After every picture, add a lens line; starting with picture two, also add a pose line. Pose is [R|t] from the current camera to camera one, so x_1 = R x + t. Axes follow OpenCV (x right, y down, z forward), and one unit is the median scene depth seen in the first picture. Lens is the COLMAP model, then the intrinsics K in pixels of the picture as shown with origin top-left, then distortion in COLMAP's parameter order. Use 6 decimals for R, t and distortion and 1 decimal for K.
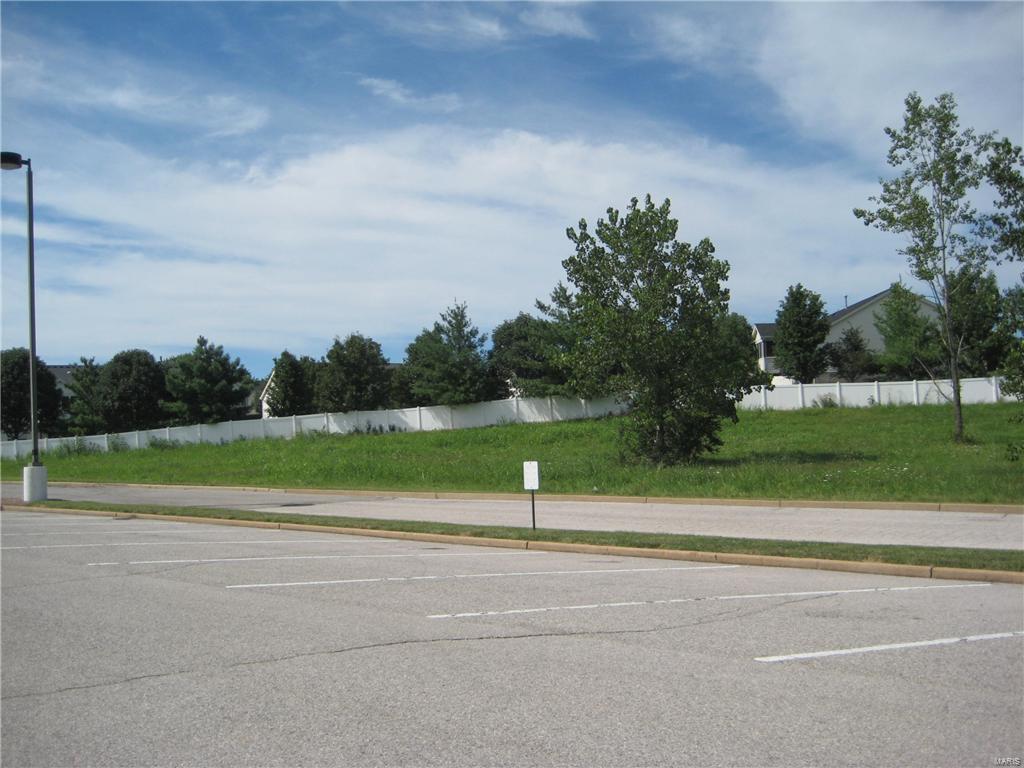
lens RADIAL K [[1097.4, 0, 512.0], [0, 1097.4, 384.0], [0, 0, 1]] dist [-0.143805, 0.194681]
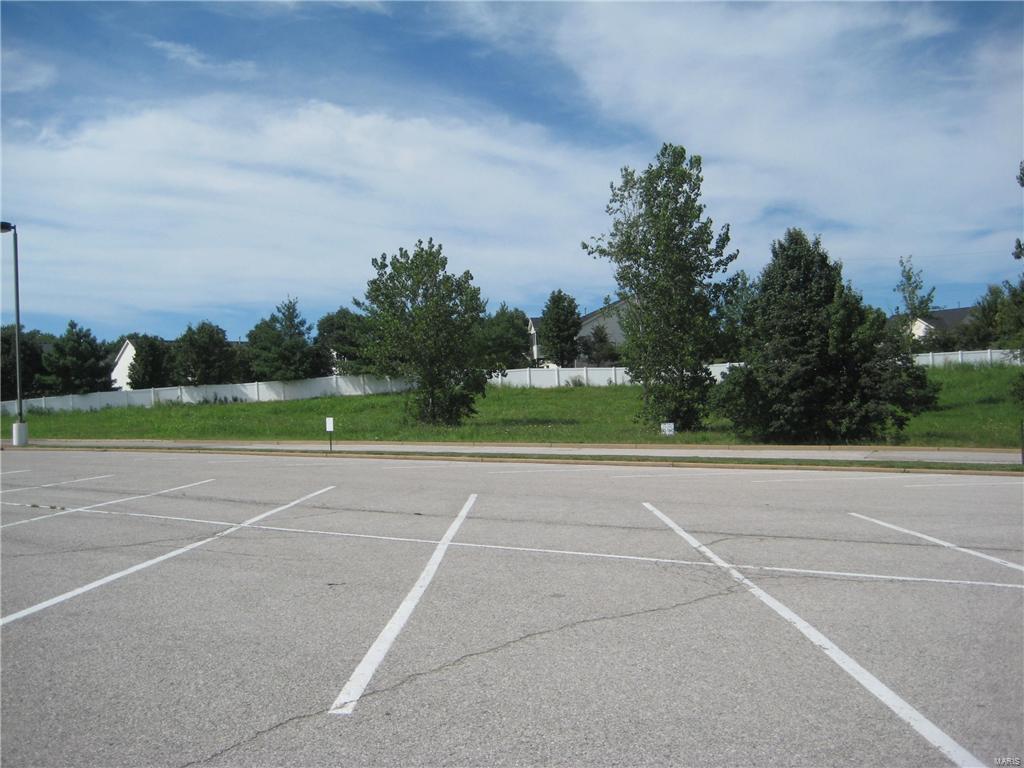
lens RADIAL K [[1097.4, 0, 512.0], [0, 1097.4, 384.0], [0, 0, 1]] dist [-0.143805, 0.194681]
pose [[0.983301, 0.010237, 0.181697, -0.025314], [-0.014683, 0.999624, 0.023141, -0.009377], [-0.181391, -0.025423, 0.983082, -0.260915]]
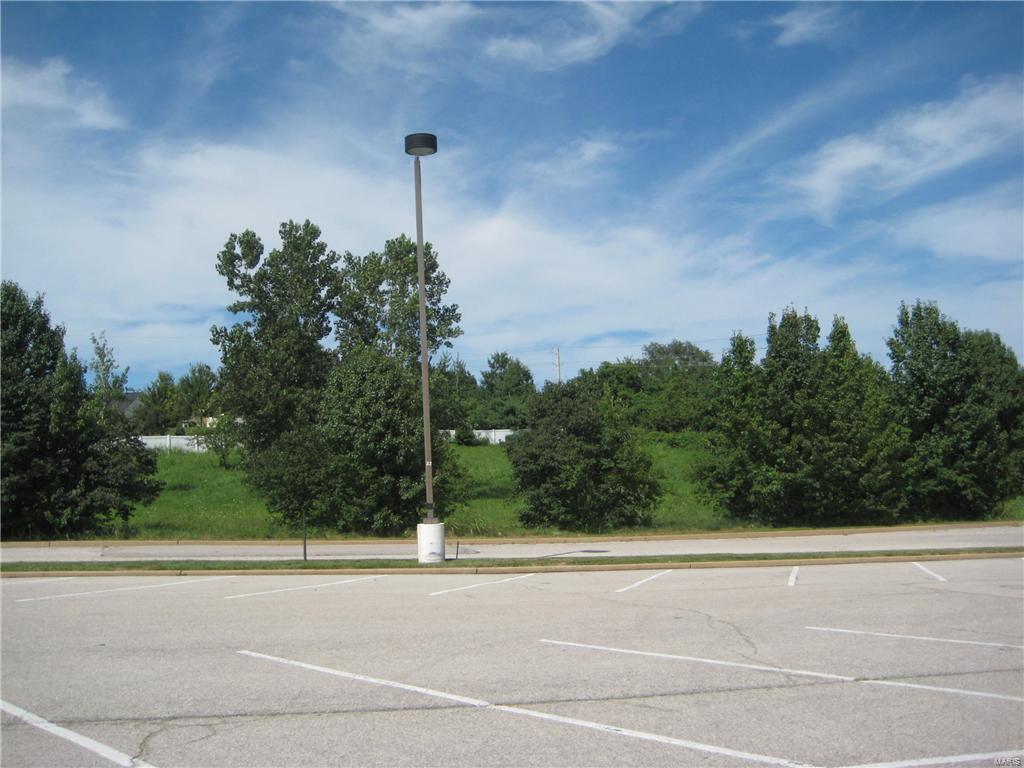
lens RADIAL K [[1084.4, 0, 519.4], [0, 1084.4, 381.7], [0, 0, 1]] dist [-0.149522, 0.179091]
pose [[0.586250, 0.084163, 0.805746, -0.019065], [-0.035297, 0.996298, -0.078385, -0.007594], [-0.809361, 0.017512, 0.587051, -0.190333]]
